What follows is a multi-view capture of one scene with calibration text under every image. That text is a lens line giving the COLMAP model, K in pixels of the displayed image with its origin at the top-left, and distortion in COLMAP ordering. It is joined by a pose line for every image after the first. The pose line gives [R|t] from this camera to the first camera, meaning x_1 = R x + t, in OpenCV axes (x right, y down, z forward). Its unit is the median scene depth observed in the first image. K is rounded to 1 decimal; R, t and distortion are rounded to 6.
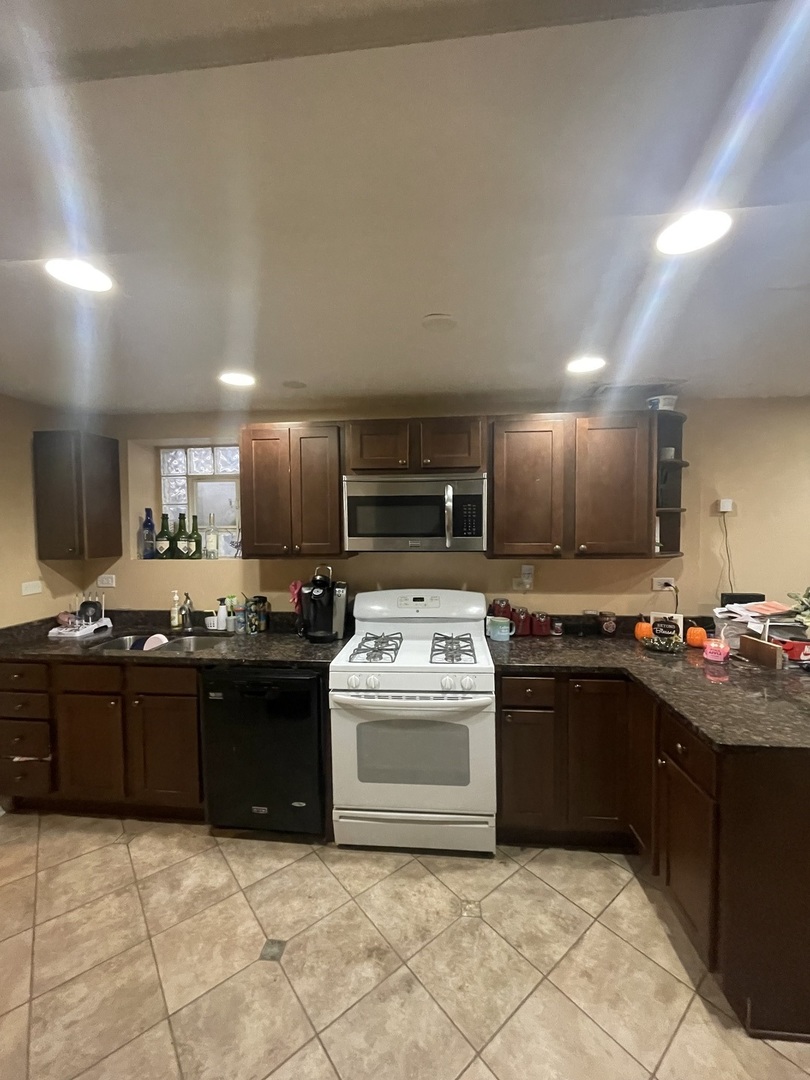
lens RADIAL K [[433.9, 0, 405.0], [0, 433.9, 540.3], [0, 0, 1]] dist [-0.001718, -0.000045]
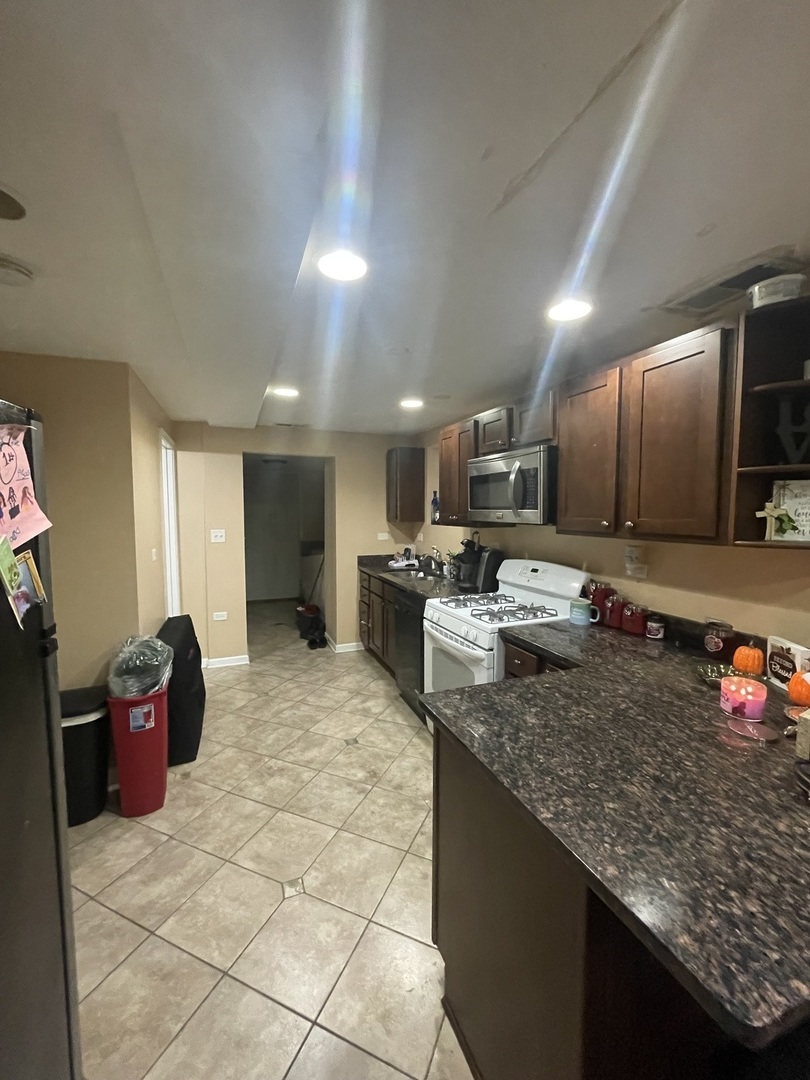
lens RADIAL K [[433.9, 0, 405.0], [0, 433.9, 540.3], [0, 0, 1]] dist [-0.001718, -0.000045]
pose [[0.462089, 0.070587, -0.884020, 0.839695], [-0.035670, 0.997500, 0.061003, 0.010506], [0.886116, 0.003344, 0.463452, 0.243132]]
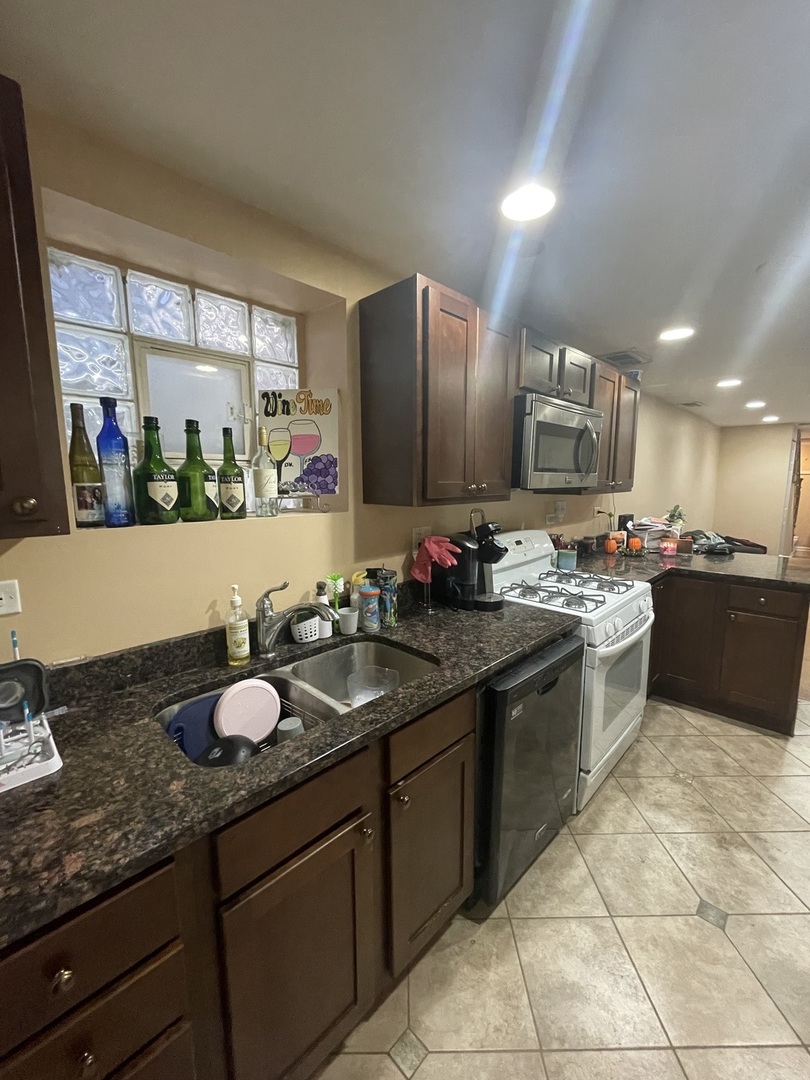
lens RADIAL K [[433.9, 0, 405.0], [0, 433.9, 540.3], [0, 0, 1]] dist [-0.001718, -0.000045]
pose [[0.626449, -0.103905, 0.772506, -0.872058], [0.027616, 0.993412, 0.111223, 0.021764], [-0.778973, -0.048342, 0.625191, 0.630983]]
